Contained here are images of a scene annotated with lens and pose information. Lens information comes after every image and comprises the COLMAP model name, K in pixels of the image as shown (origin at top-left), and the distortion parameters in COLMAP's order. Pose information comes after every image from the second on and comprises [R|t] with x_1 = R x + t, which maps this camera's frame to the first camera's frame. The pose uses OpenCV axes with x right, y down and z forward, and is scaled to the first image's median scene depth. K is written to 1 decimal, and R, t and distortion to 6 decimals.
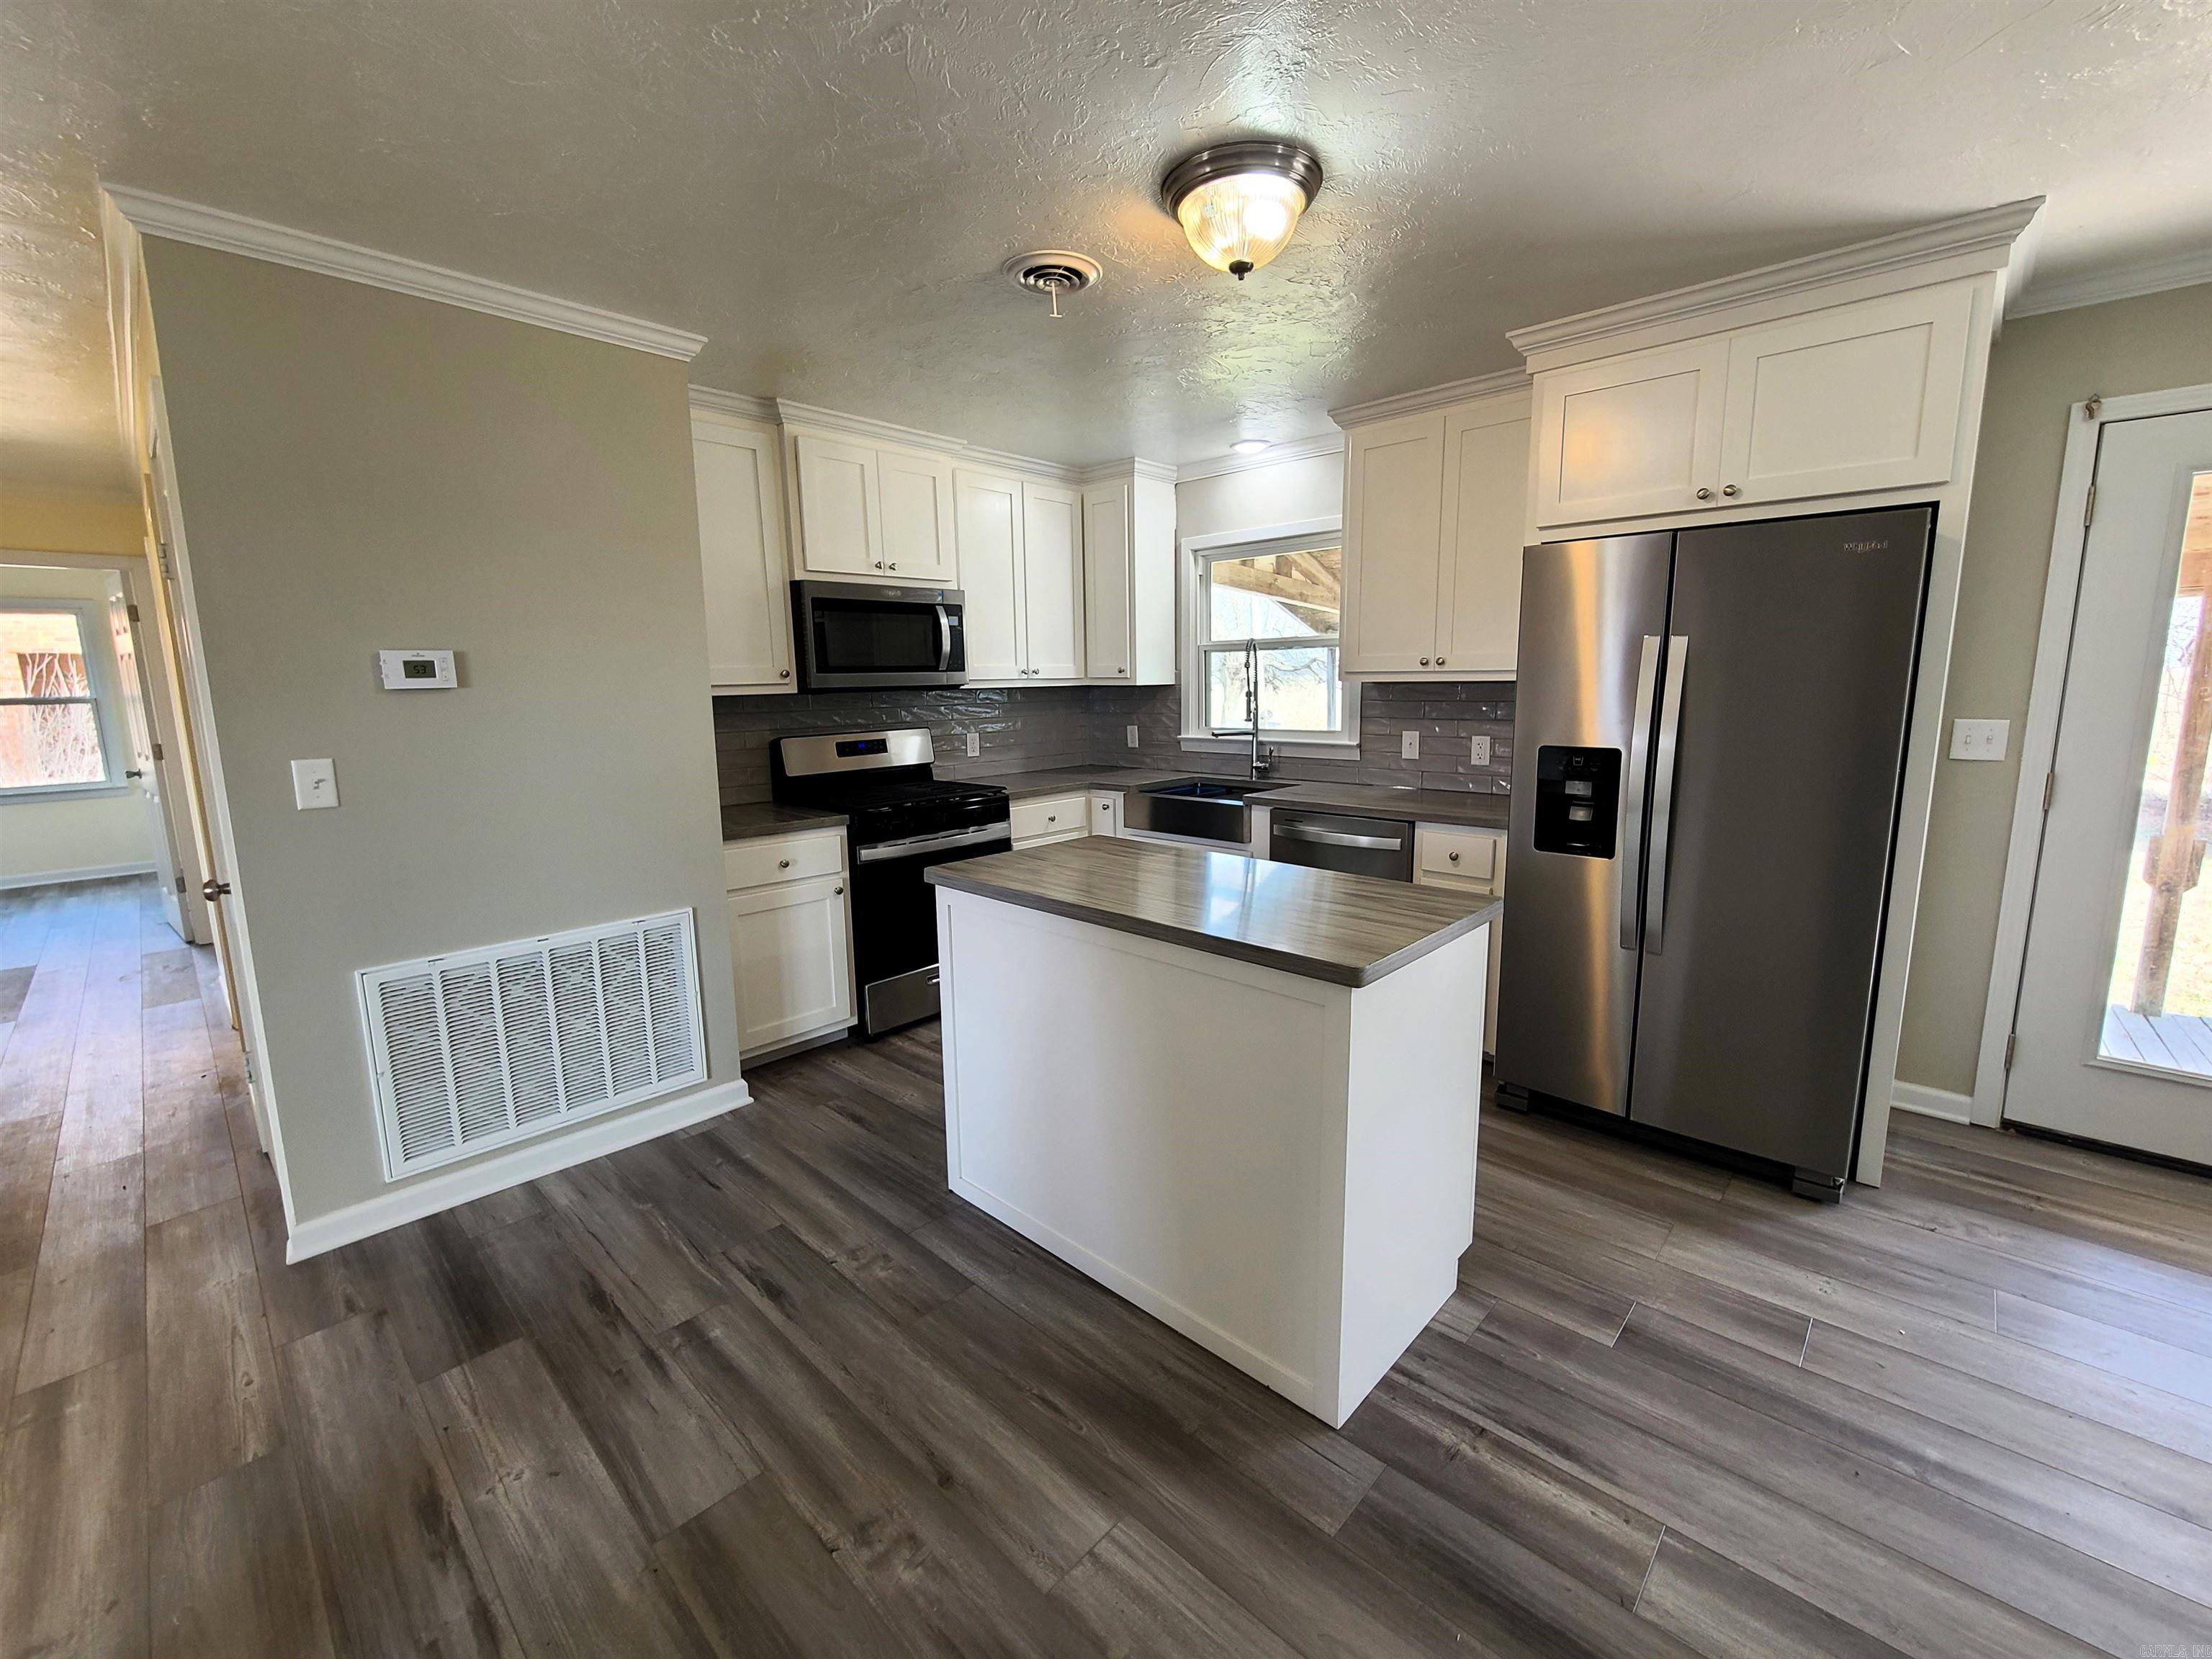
lens RADIAL K [[902.0, 0, 1125.1], [0, 902.0, 820.5], [0, 0, 1]] dist [0.001755, -0.002794]
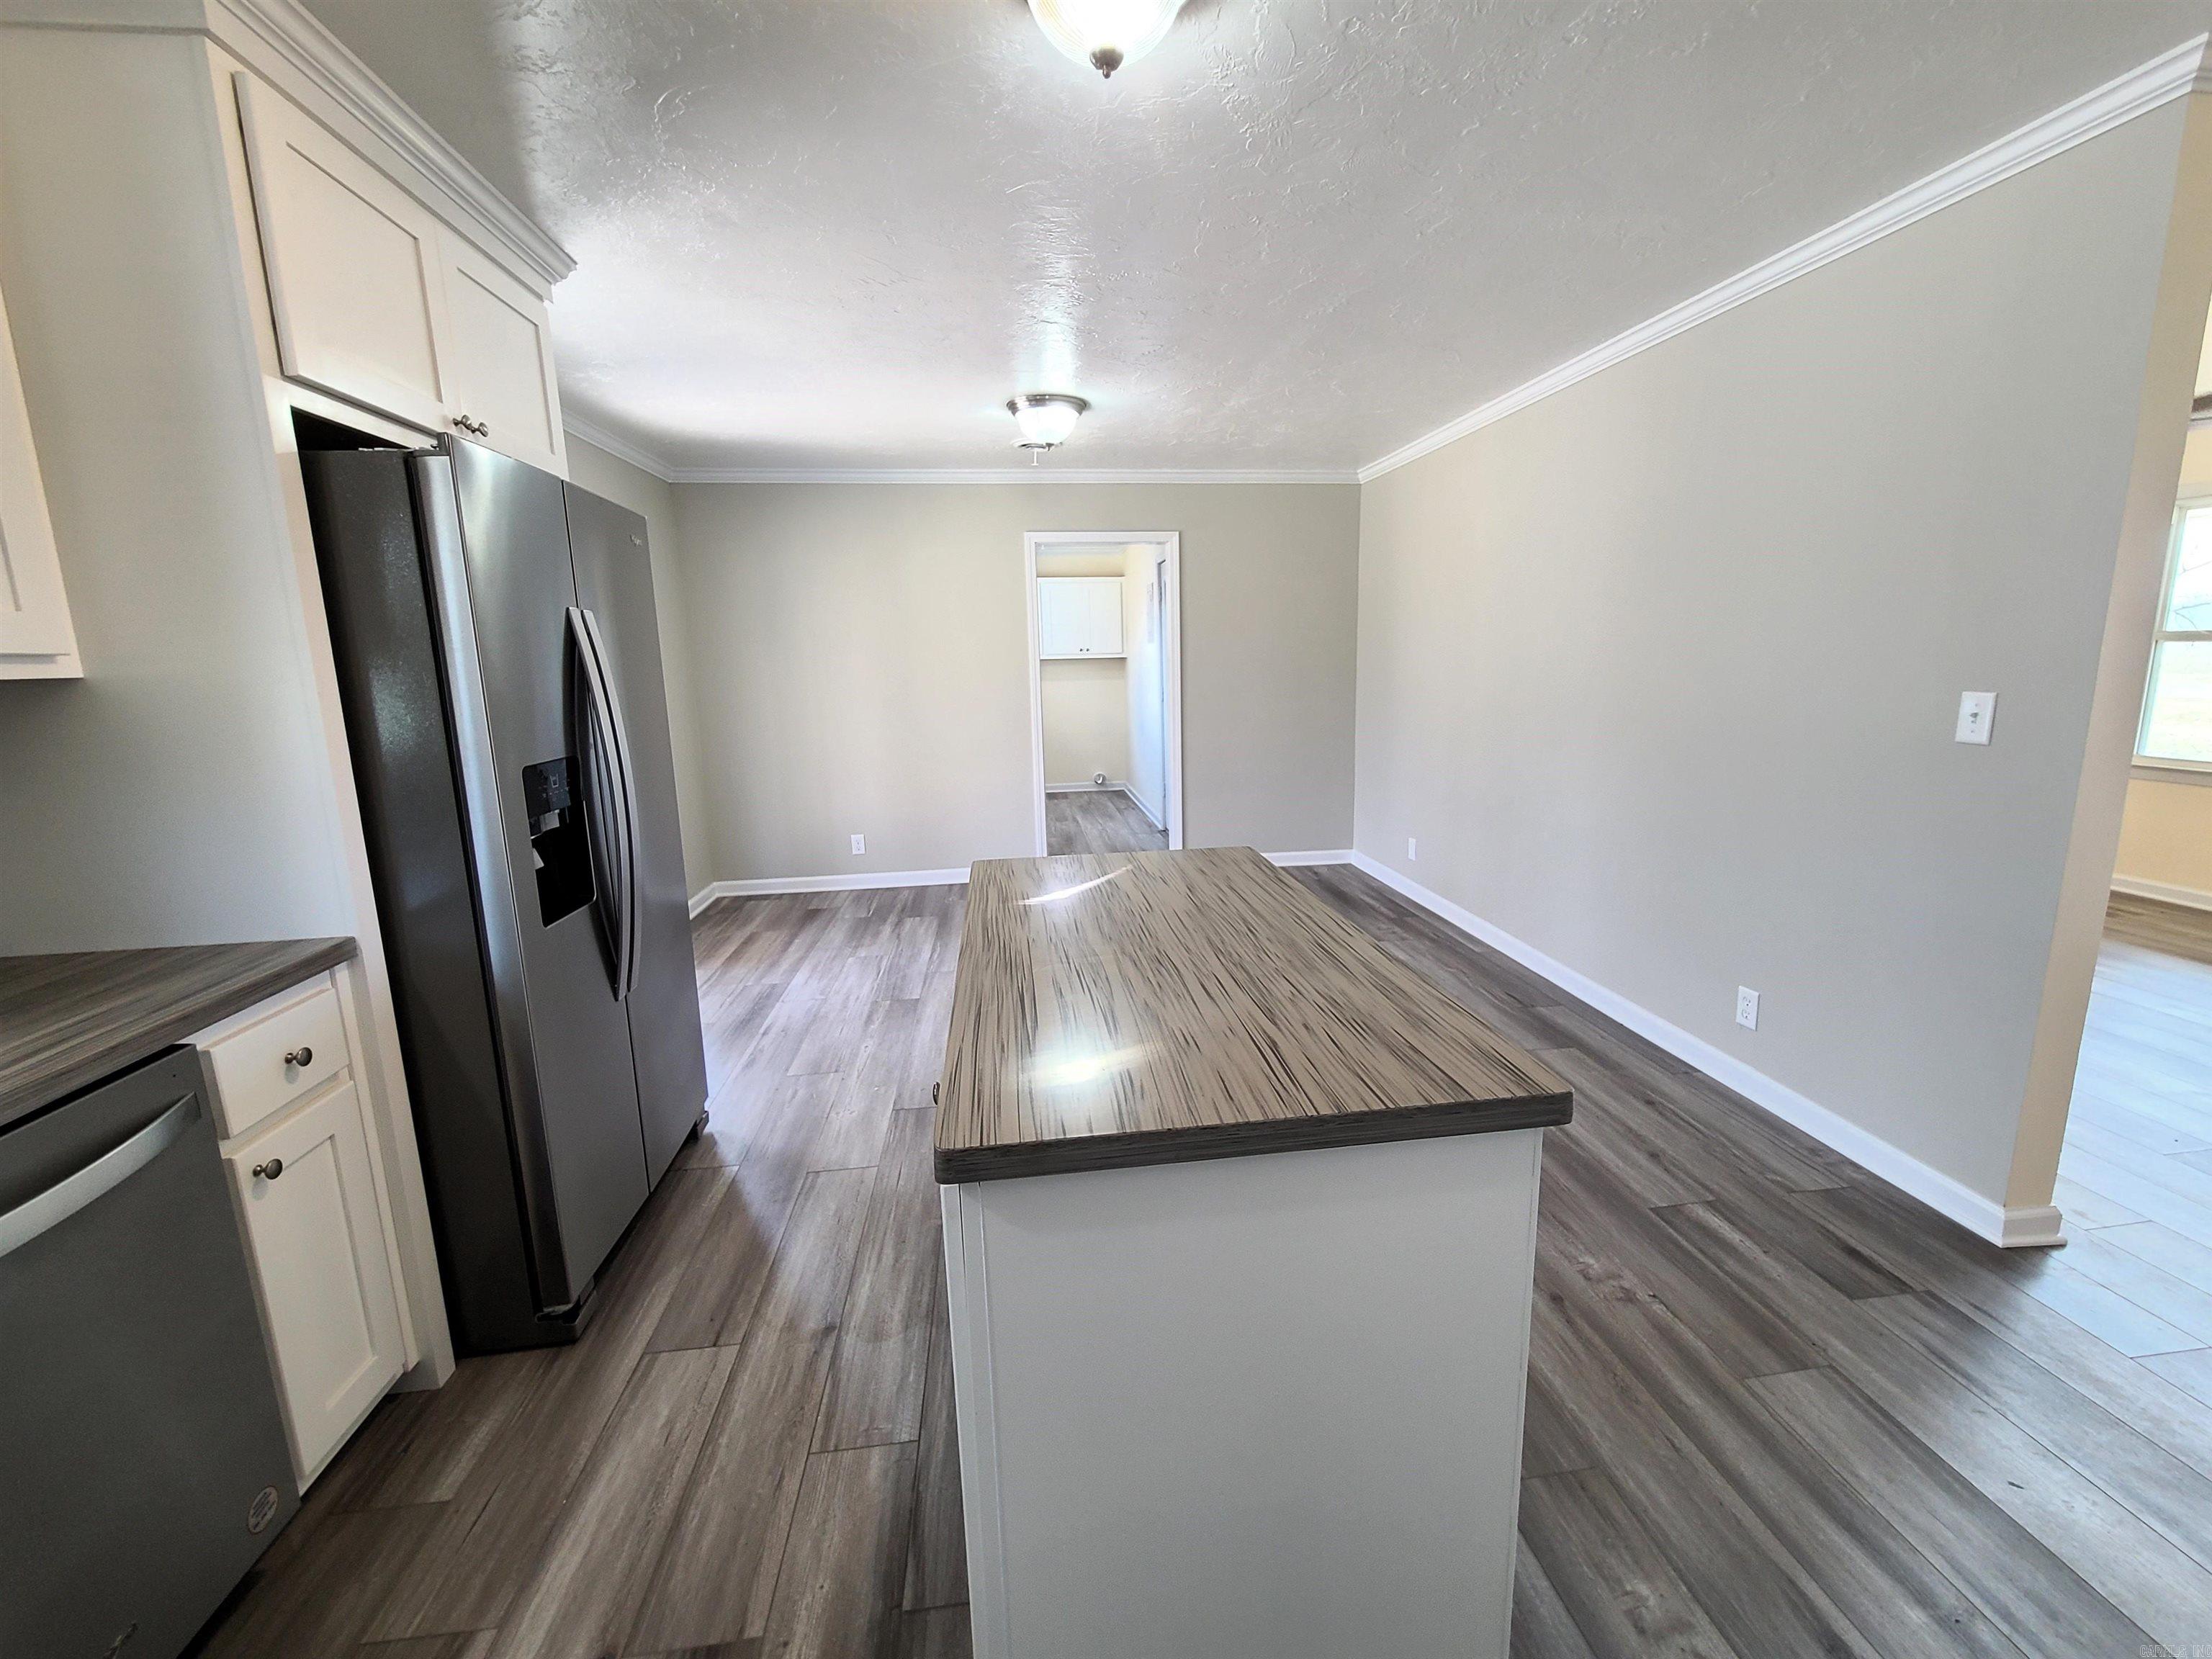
lens RADIAL K [[902.0, 0, 1126.5], [0, 902.0, 819.2], [0, 0, 1]] dist [0.001755, -0.002794]
pose [[-0.771184, -0.083349, 0.631132, -0.217022], [0.132614, 0.948611, 0.287318, -0.138307], [-0.622647, 0.305272, -0.720500, 0.952720]]
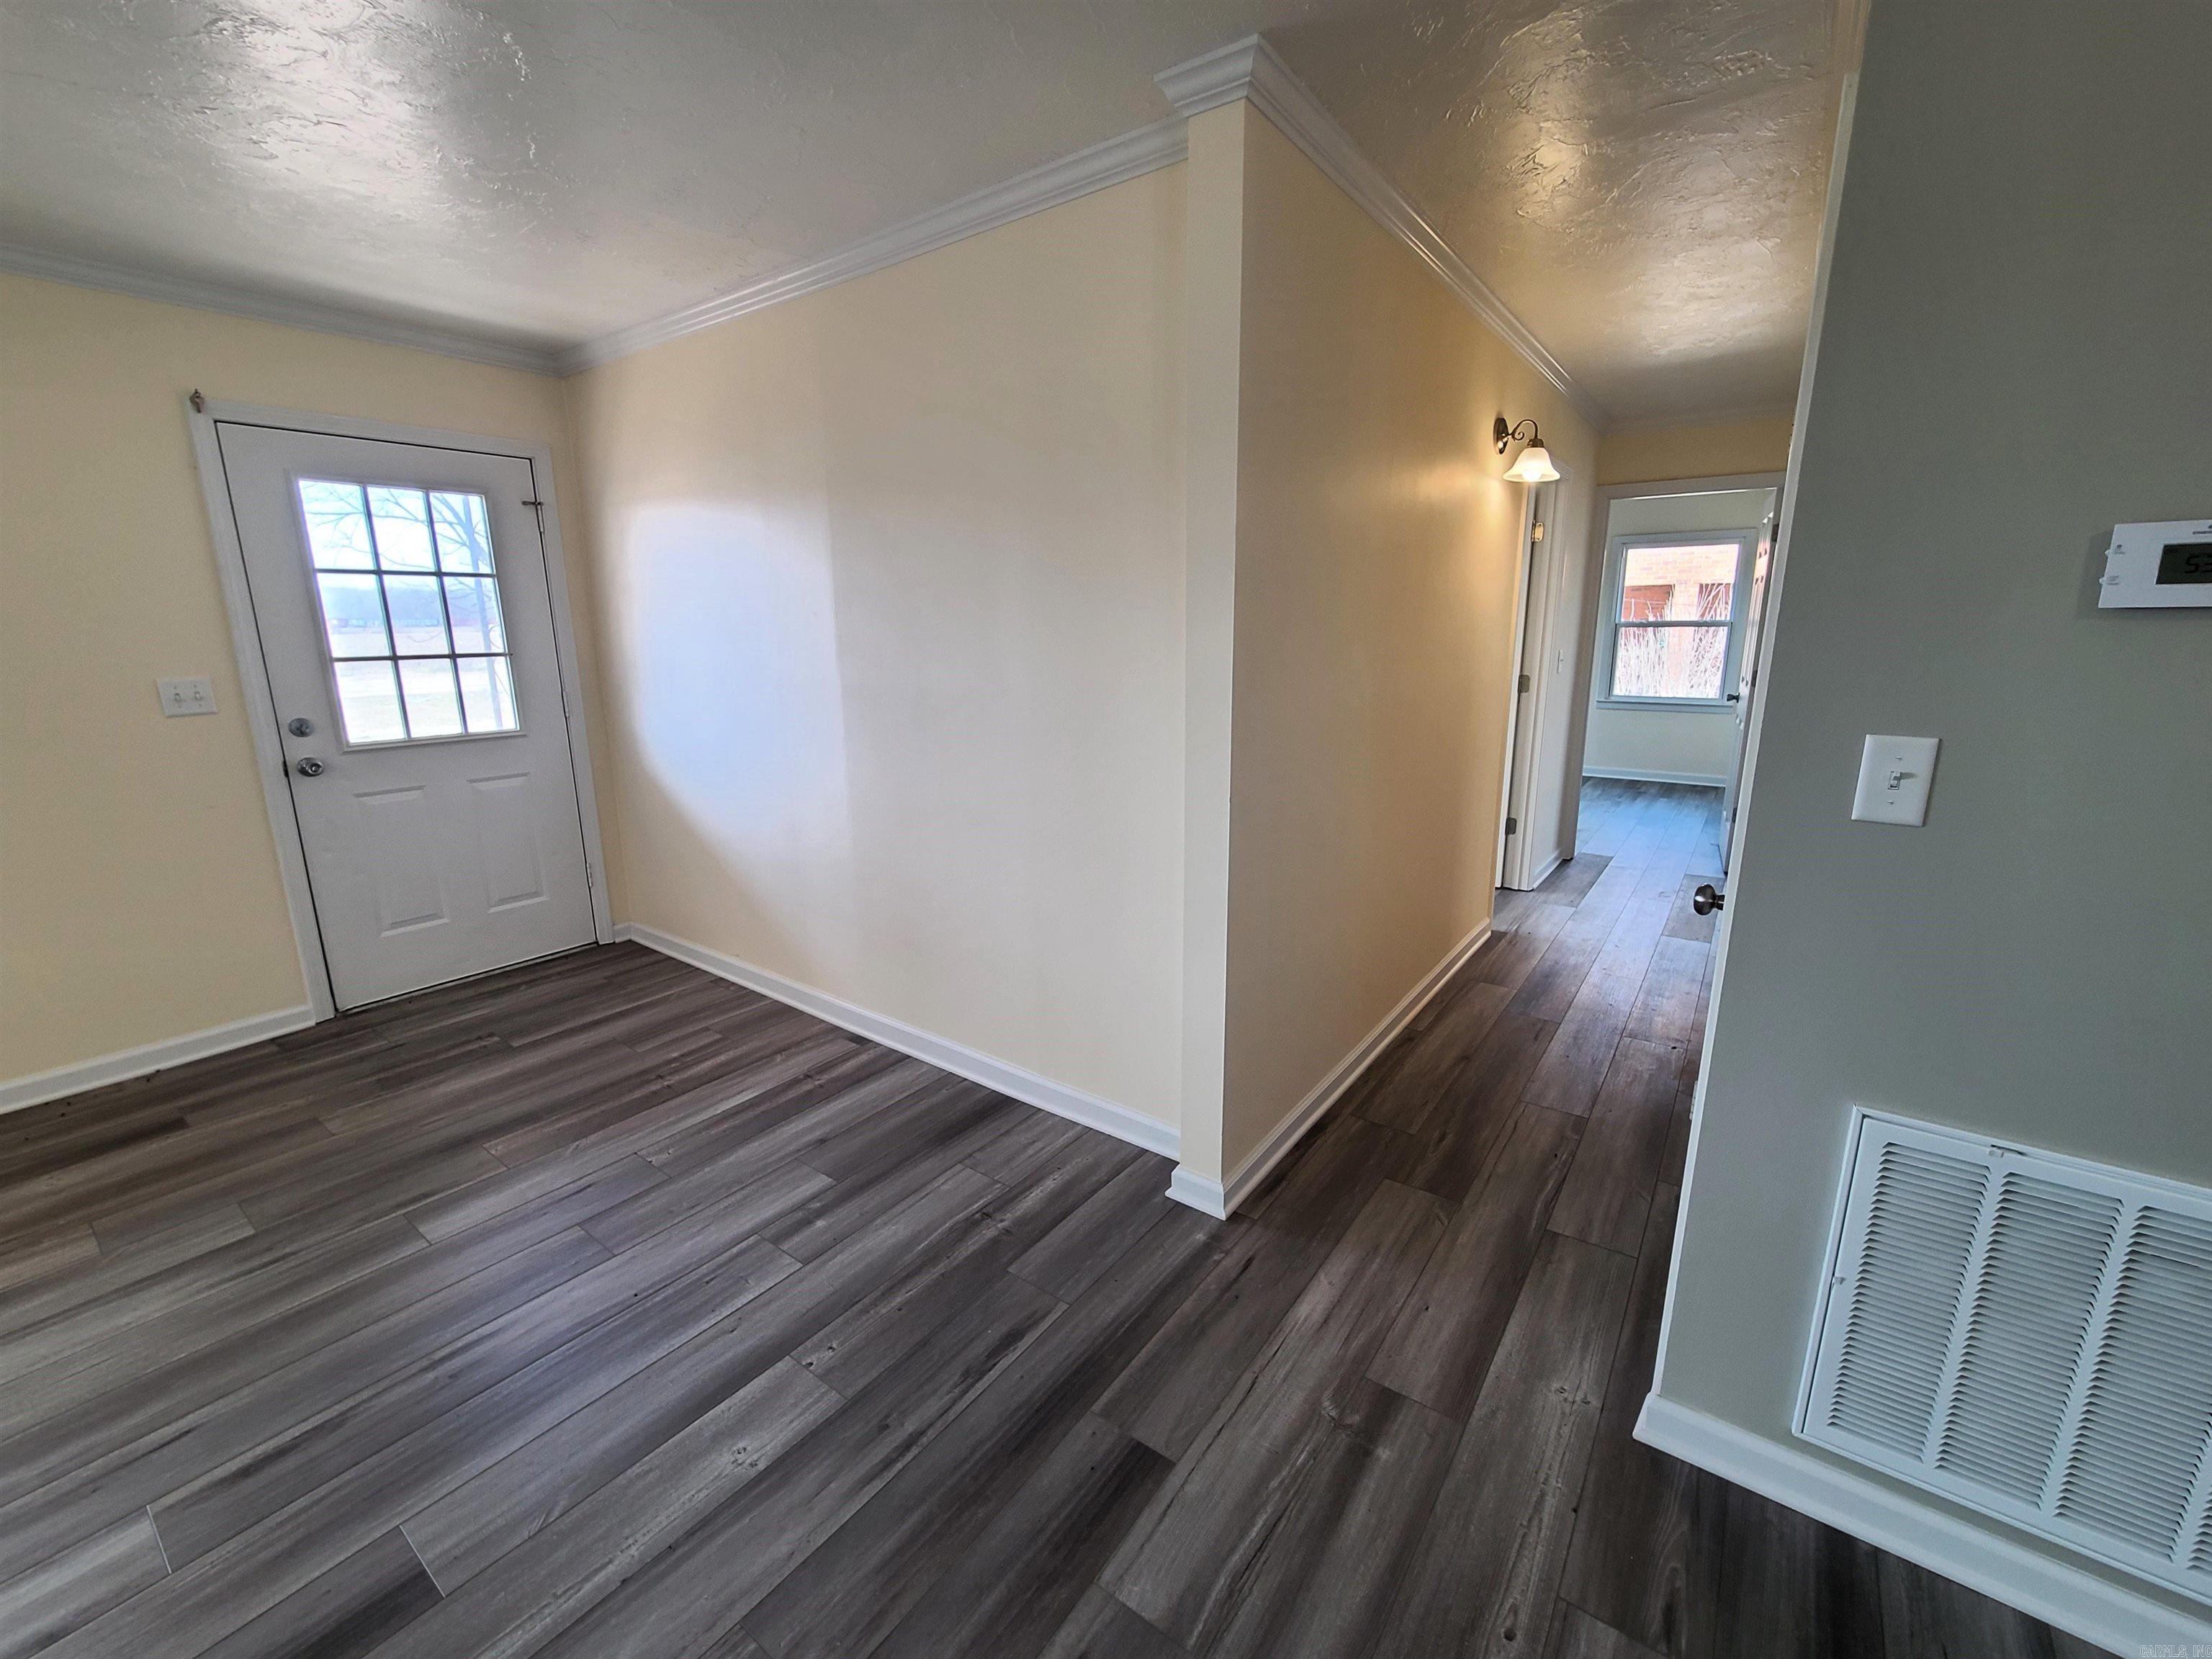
lens RADIAL K [[902.0, 0, 1124.8], [0, 902.0, 818.8], [0, 0, 1]] dist [0.001755, -0.002794]
pose [[0.123151, 0.224393, -0.966686, -0.262736], [-0.150887, 0.967009, 0.205246, -0.038094], [0.980850, 0.120584, 0.152946, 0.287665]]
